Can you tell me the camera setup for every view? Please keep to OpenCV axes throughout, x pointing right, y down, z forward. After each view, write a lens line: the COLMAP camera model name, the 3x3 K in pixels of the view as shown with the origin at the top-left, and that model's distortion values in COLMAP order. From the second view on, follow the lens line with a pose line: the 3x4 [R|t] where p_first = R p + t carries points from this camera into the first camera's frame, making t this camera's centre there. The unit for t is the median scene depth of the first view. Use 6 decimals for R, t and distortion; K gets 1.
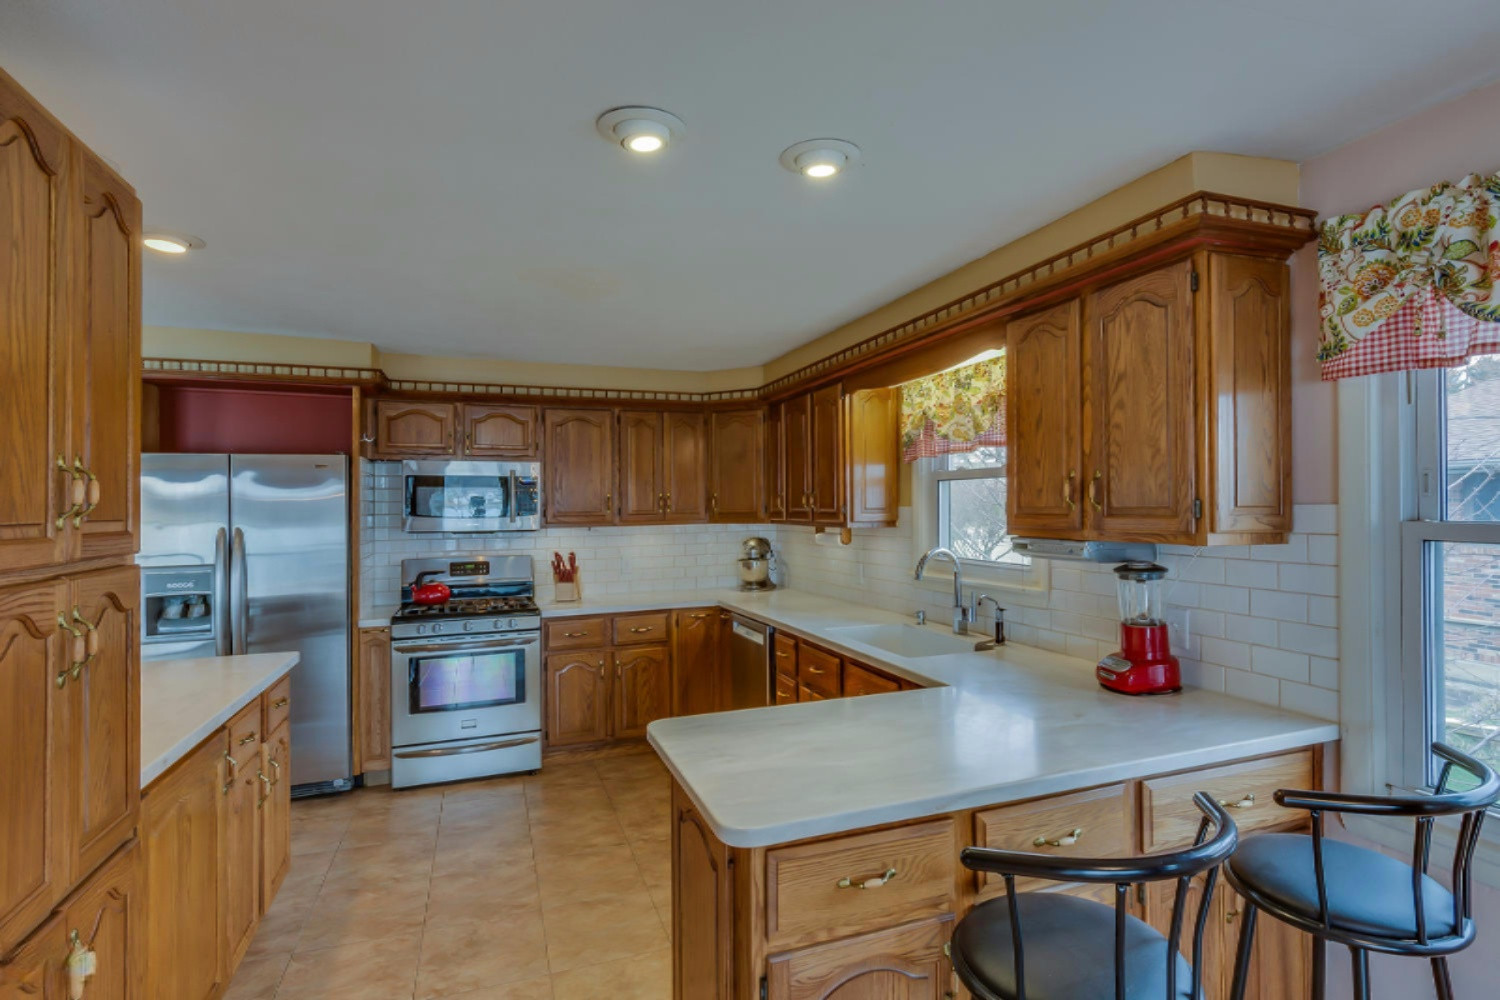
lens RADIAL K [[743.4, 0, 764.9], [0, 743.4, 495.1], [0, 0, 1]] dist [0.003576, -0.000882]
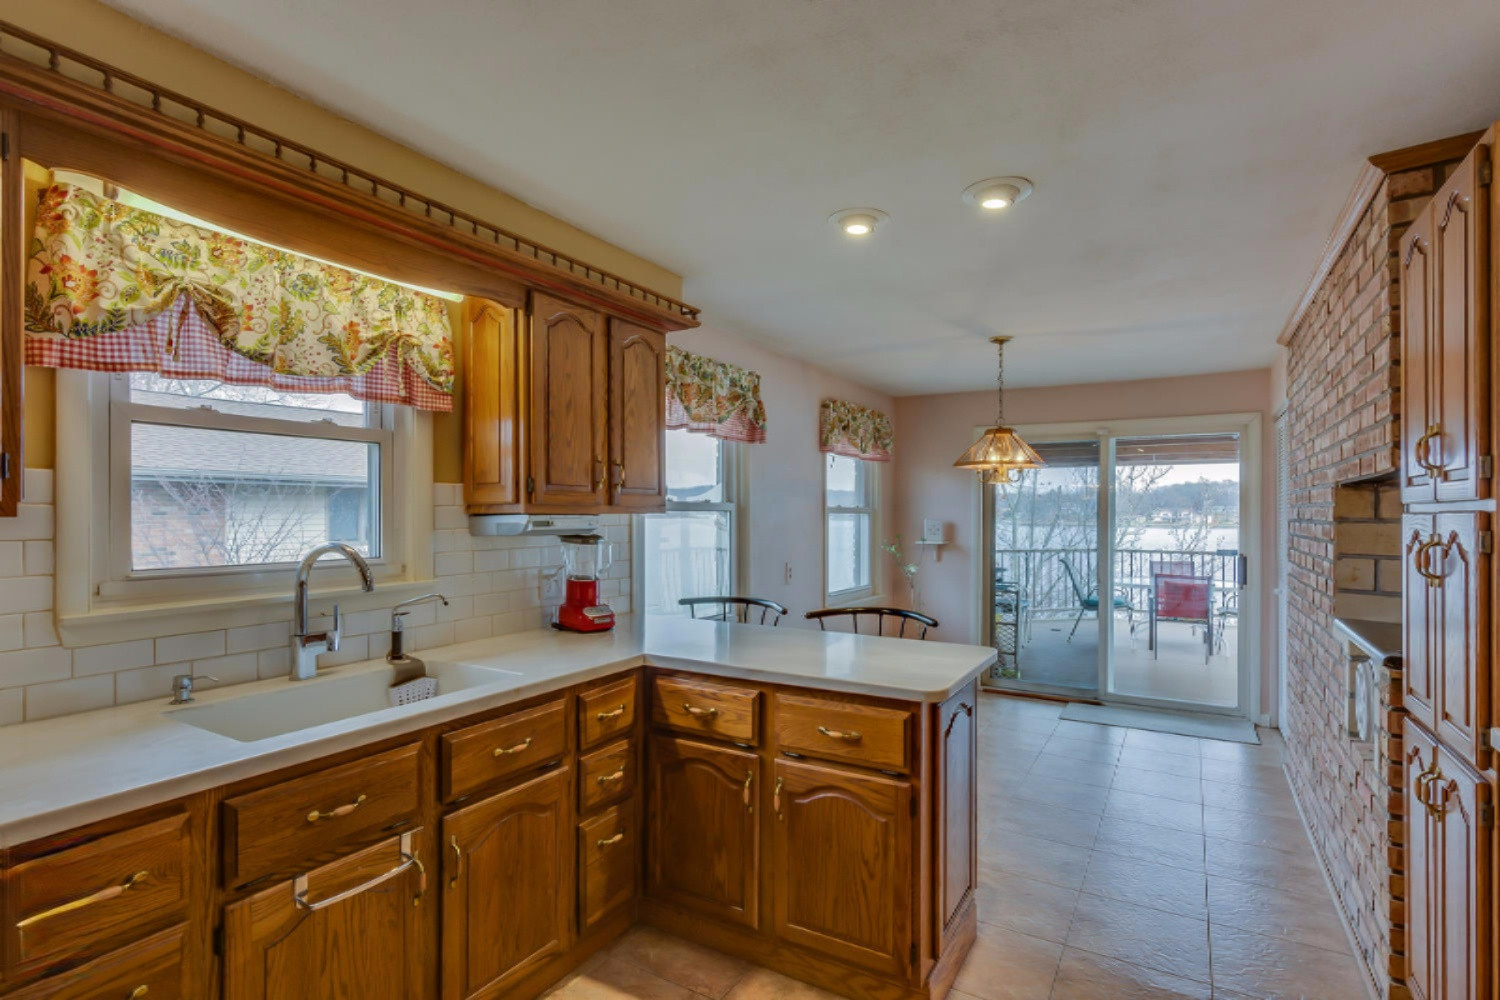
lens RADIAL K [[743.4, 0, 753.9], [0, 743.4, 508.4], [0, 0, 1]] dist [0.003576, -0.000882]
pose [[-0.631012, 0.005278, 0.775755, -0.625676], [-0.011761, 0.999797, -0.016369, 0.063629], [-0.775684, -0.019452, -0.630822, 1.465236]]
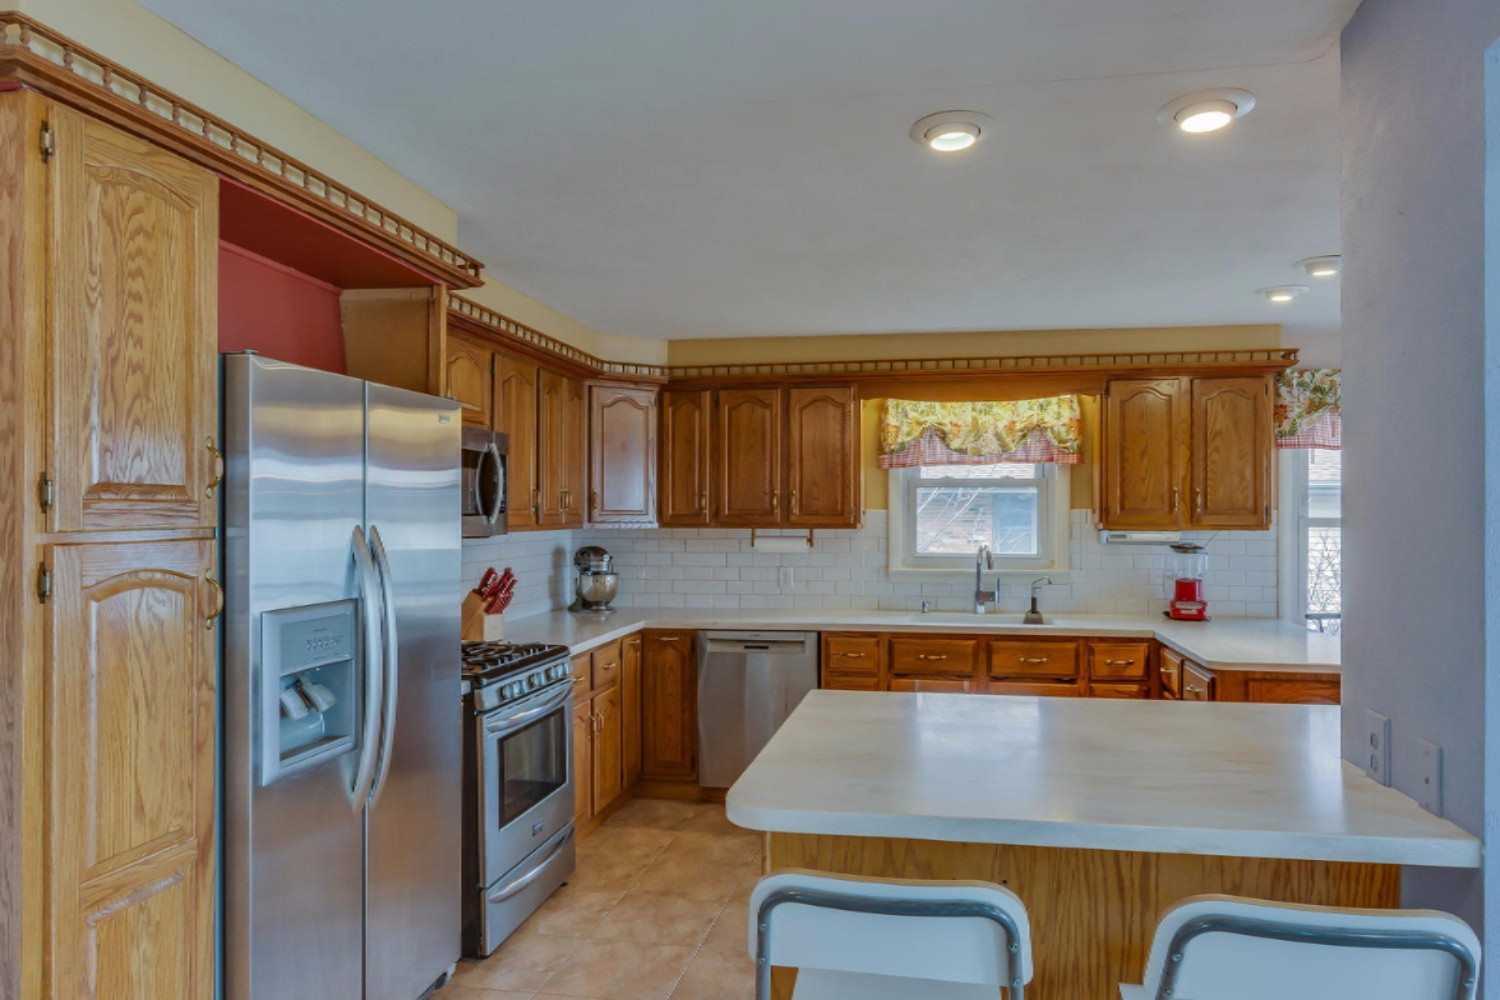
lens RADIAL K [[967.1, 0, 756.6], [0, 967.1, 514.7], [0, 0, 1]] dist [-0.006975, 0.002433]
pose [[0.521245, 0.013288, 0.853303, -1.705662], [-0.019393, 0.999805, -0.003723, 0.049250], [-0.853186, -0.014607, 0.521402, 0.647836]]
